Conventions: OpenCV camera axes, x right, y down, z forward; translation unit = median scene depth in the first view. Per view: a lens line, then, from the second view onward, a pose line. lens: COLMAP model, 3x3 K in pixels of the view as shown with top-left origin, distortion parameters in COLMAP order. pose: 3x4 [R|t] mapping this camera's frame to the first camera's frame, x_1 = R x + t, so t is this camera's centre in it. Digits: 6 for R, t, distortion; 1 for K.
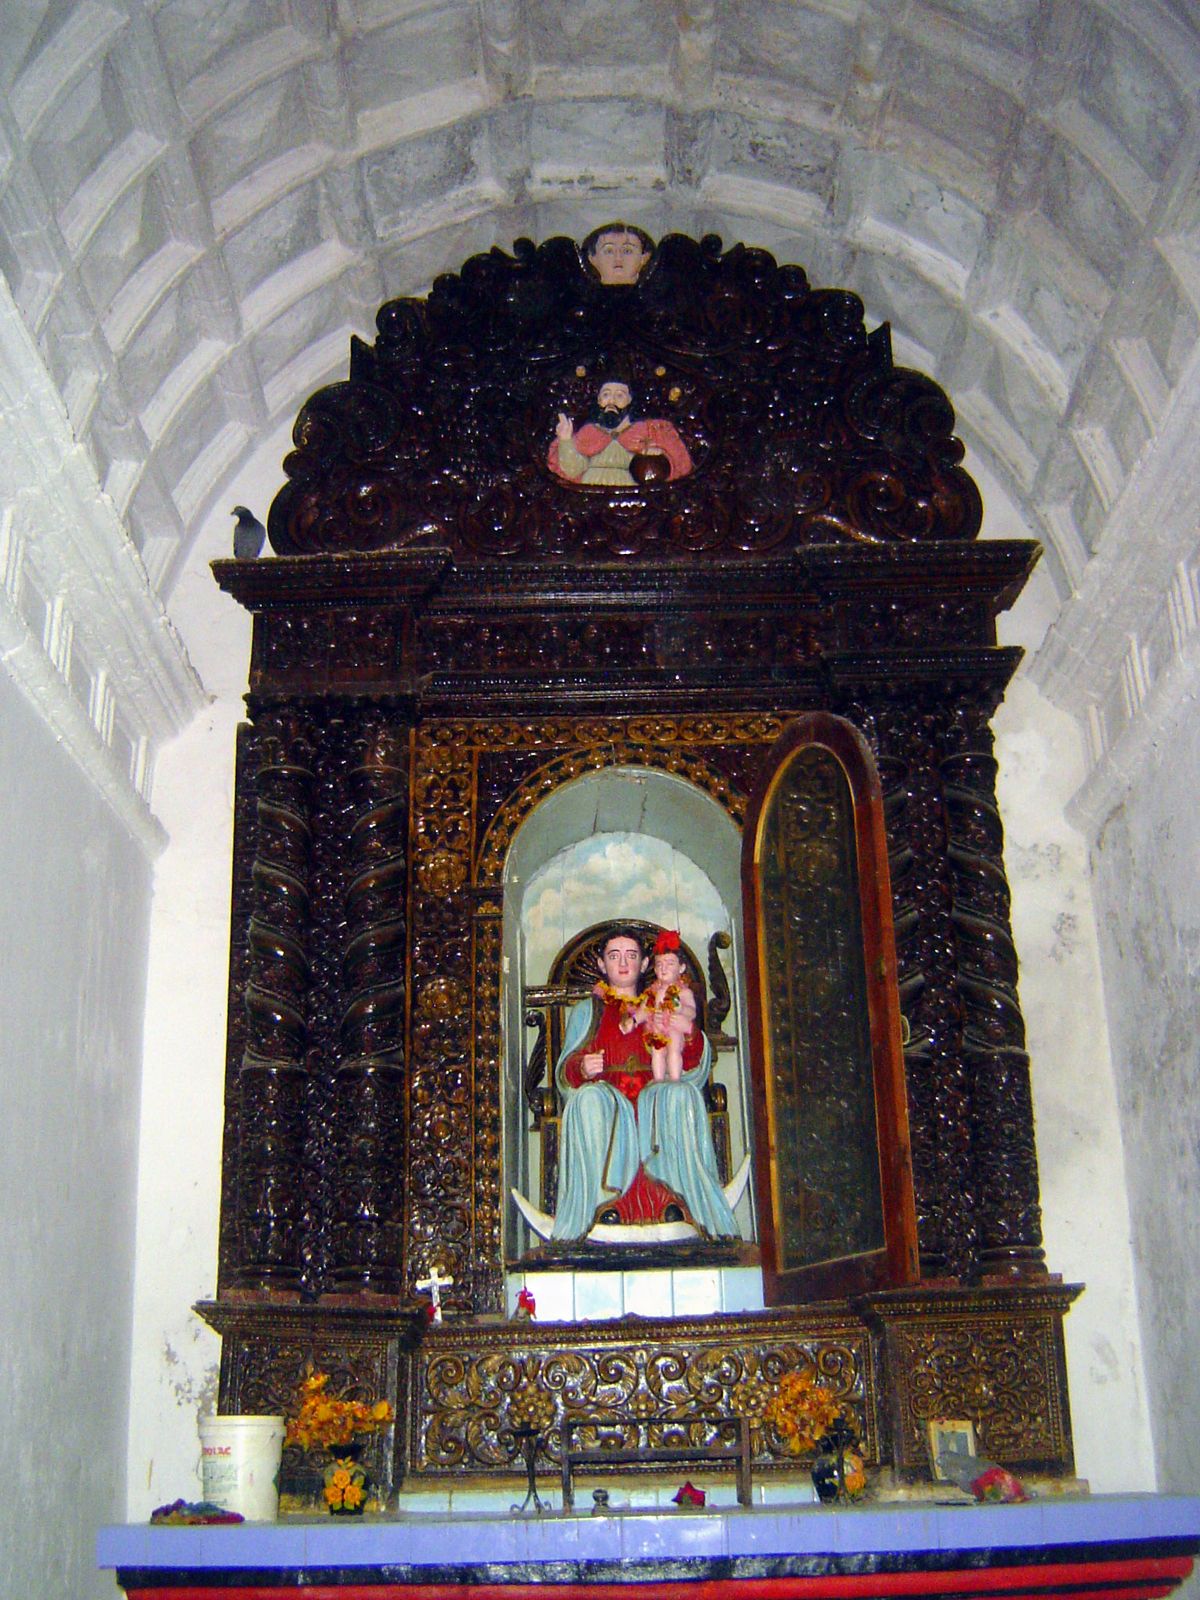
lens RADIAL K [[1831.7, 0, 596.6], [0, 1831.7, 807.8], [0, 0, 1]] dist [-0.128373, 0.000000]
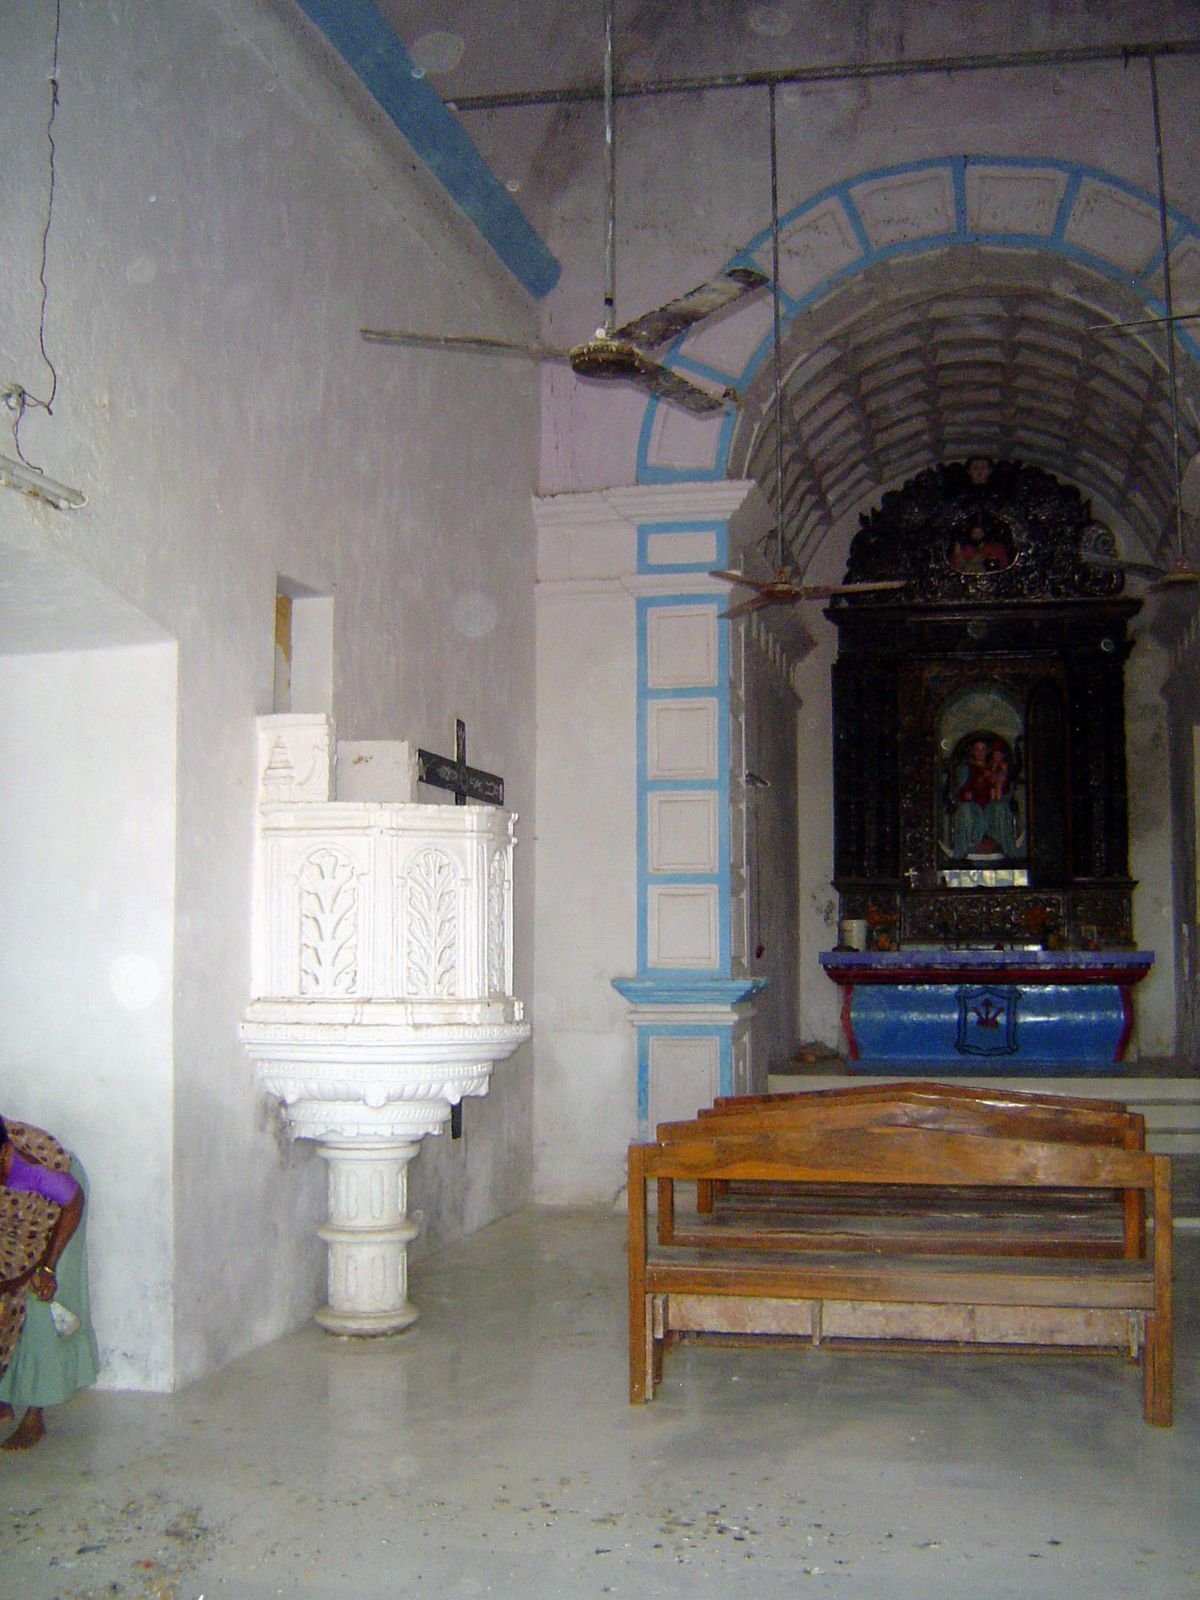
lens RADIAL K [[1831.7, 0, 603.6], [0, 1831.7, 800.3], [0, 0, 1]] dist [-0.128373, 0.000000]
pose [[0.978112, 0.008558, -0.207901, 0.030300], [0.047676, 0.963356, 0.263954, -0.580279], [0.202541, -0.268089, 0.941863, -1.630493]]
